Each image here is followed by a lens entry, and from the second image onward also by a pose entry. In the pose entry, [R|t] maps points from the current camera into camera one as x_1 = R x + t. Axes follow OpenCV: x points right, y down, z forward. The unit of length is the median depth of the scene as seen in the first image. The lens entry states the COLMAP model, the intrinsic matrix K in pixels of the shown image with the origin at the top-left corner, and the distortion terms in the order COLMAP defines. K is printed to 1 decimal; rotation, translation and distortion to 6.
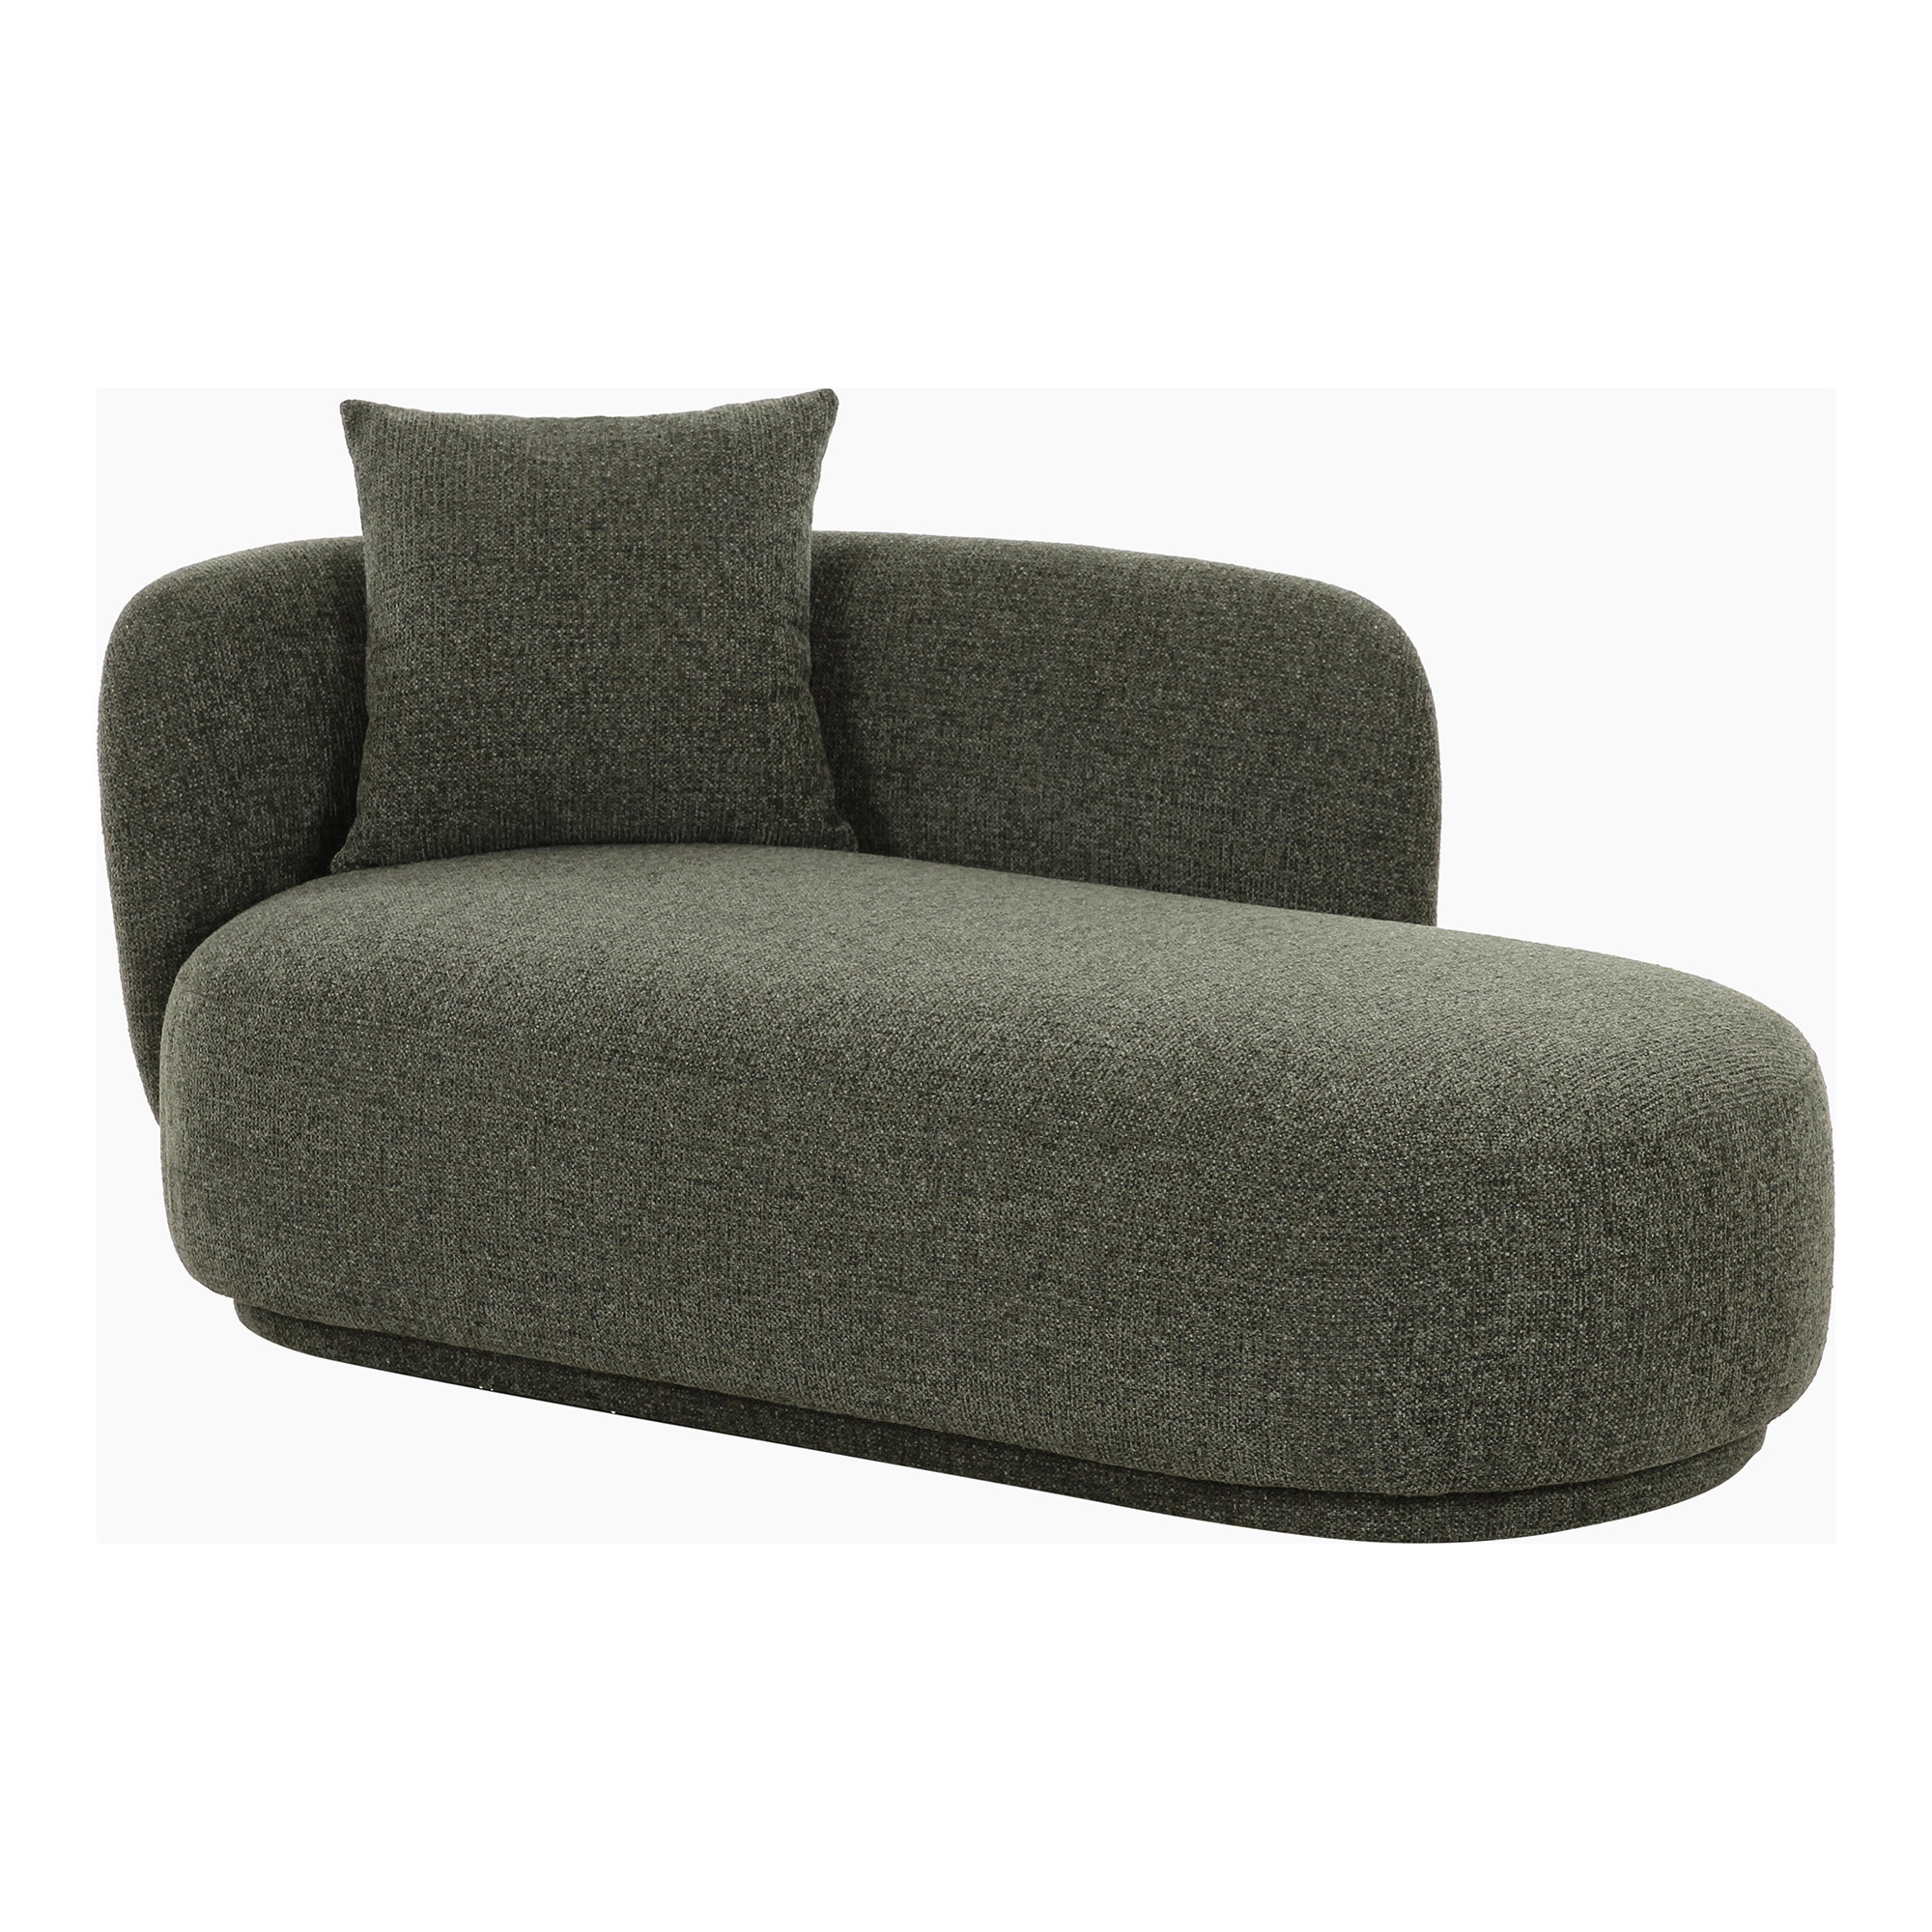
lens RADIAL K [[6745.9, 0, 965.9], [0, 6745.9, 1112.1], [0, 0, 1]] dist [-0.122703, 0.051190]
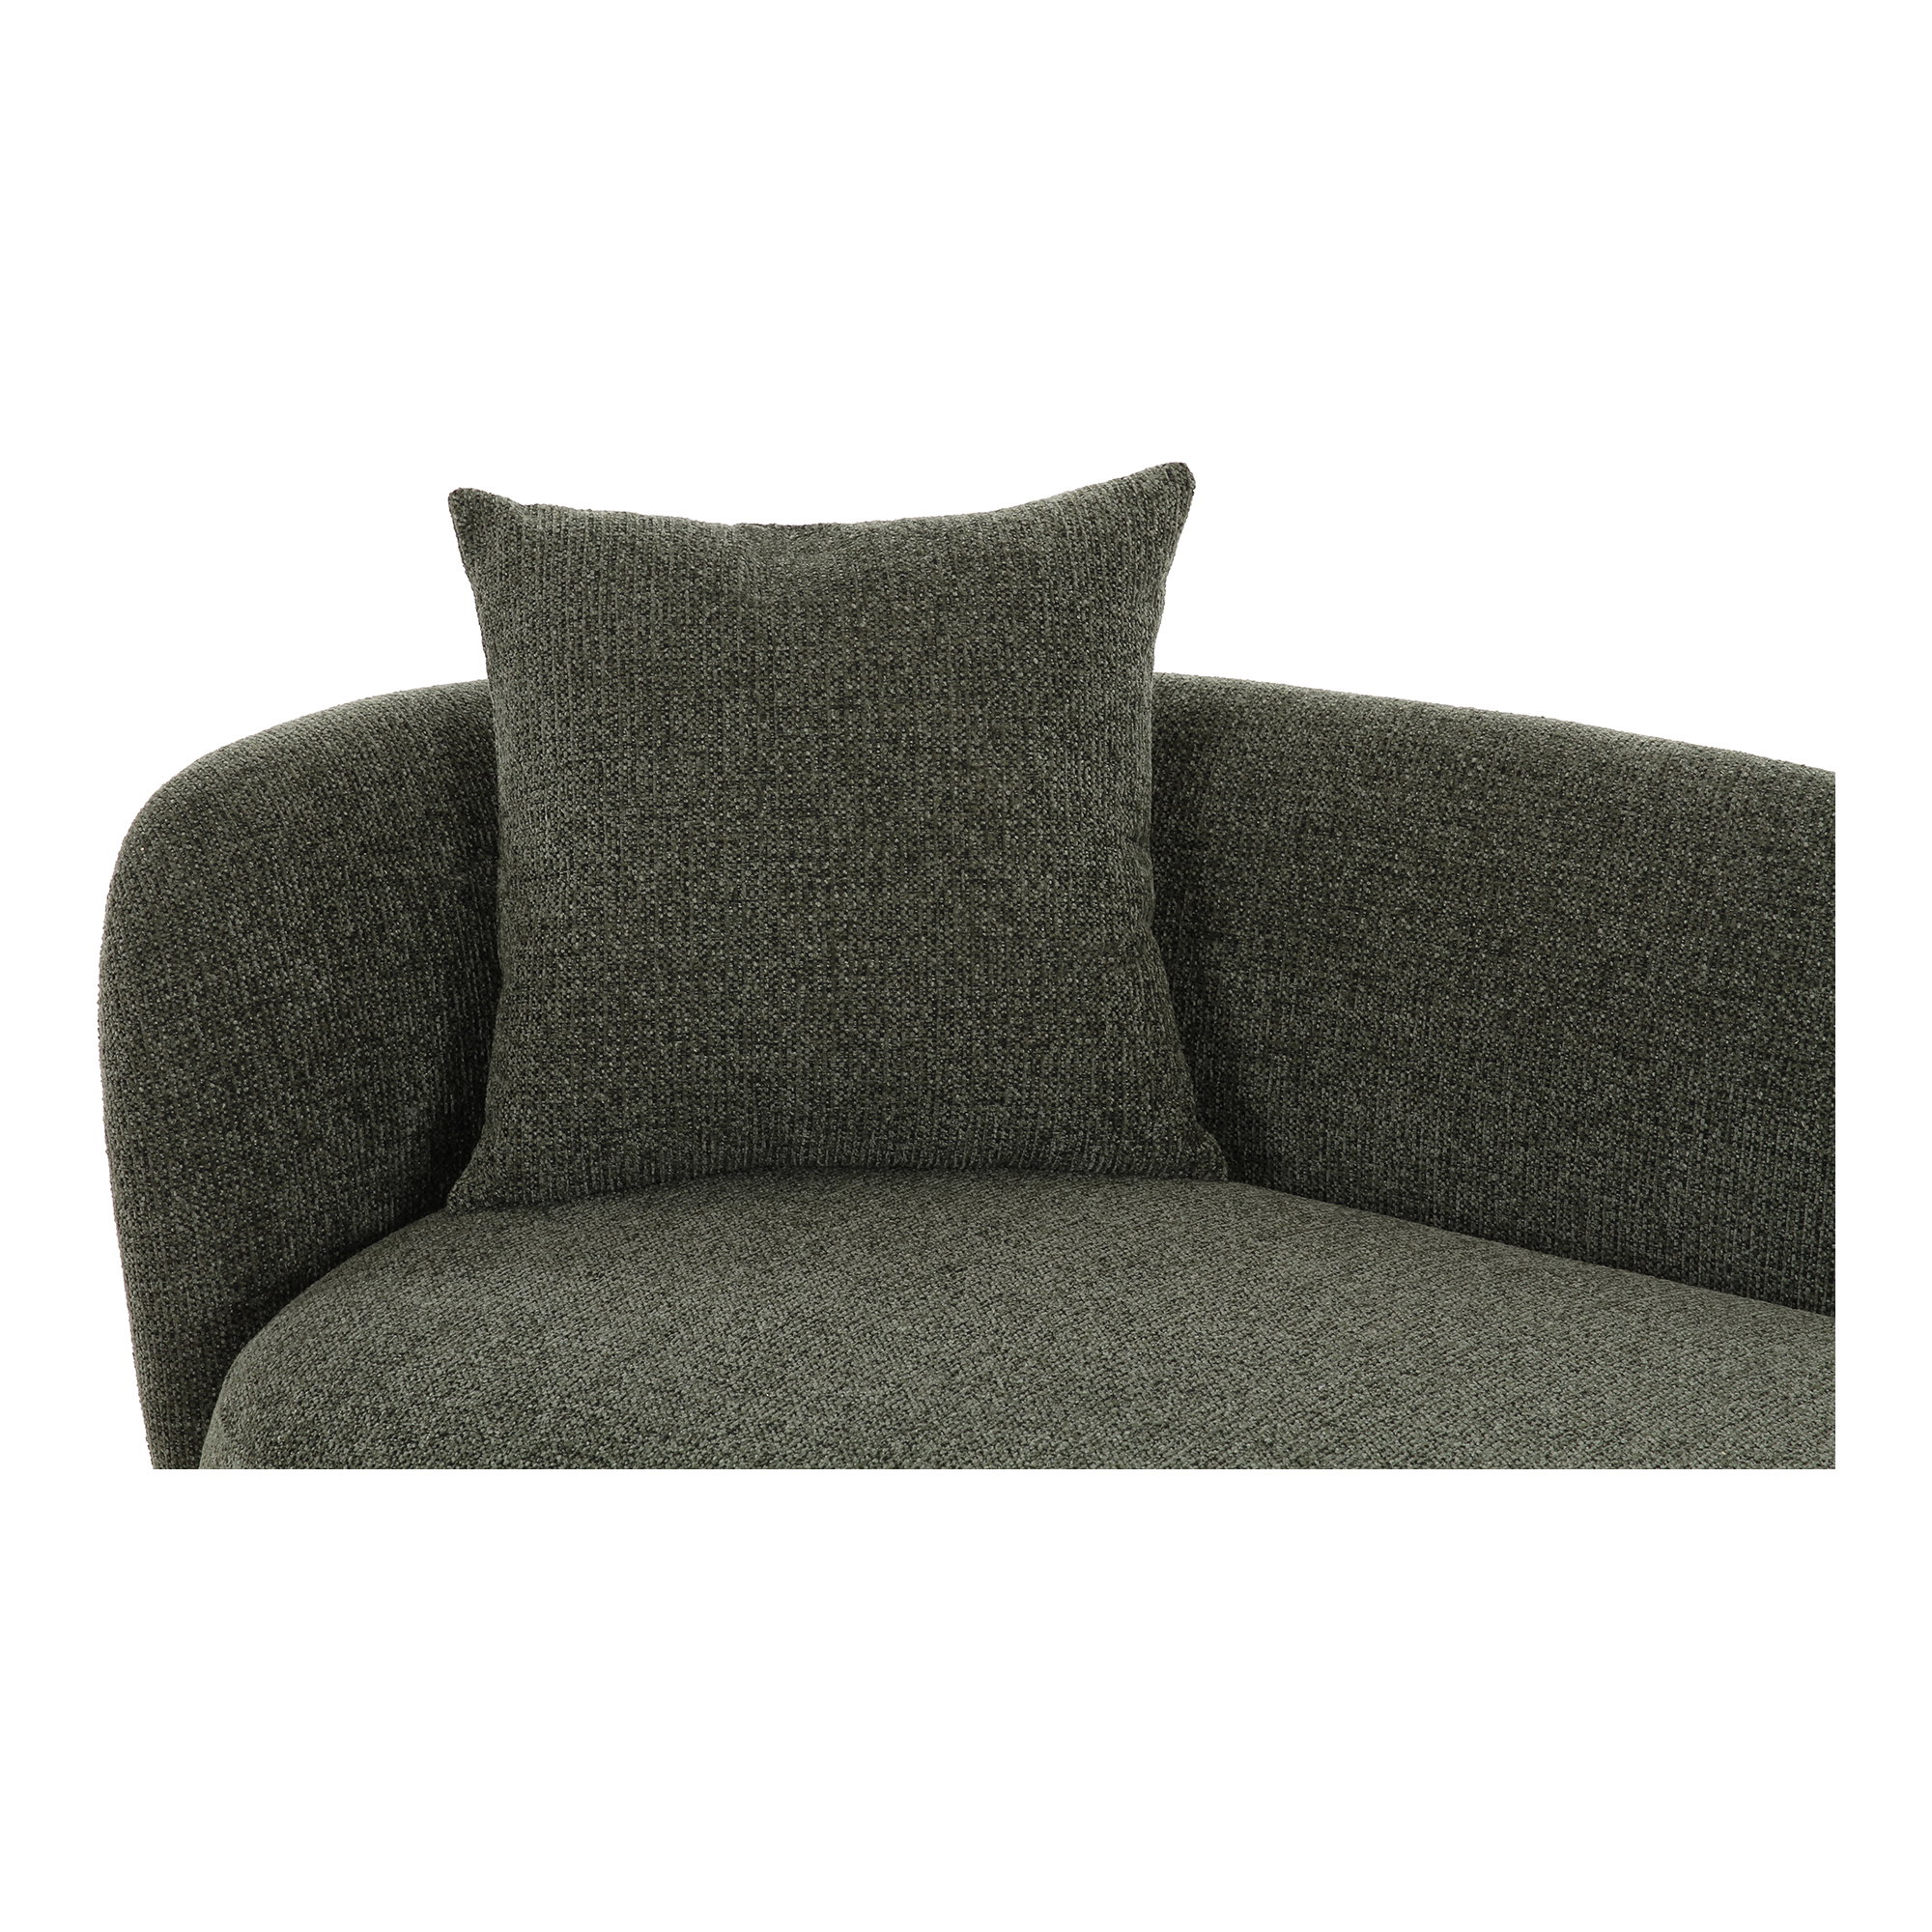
lens RADIAL K [[5266.5, 0, 815.1], [0, 5266.5, 879.3], [0, 0, 1]] dist [0.063049, 0.476139]
pose [[0.999973, 0.003697, -0.006399, -0.054548], [-0.003376, 0.998773, 0.049405, -0.095381], [0.006574, -0.049382, 0.998758, 0.477852]]
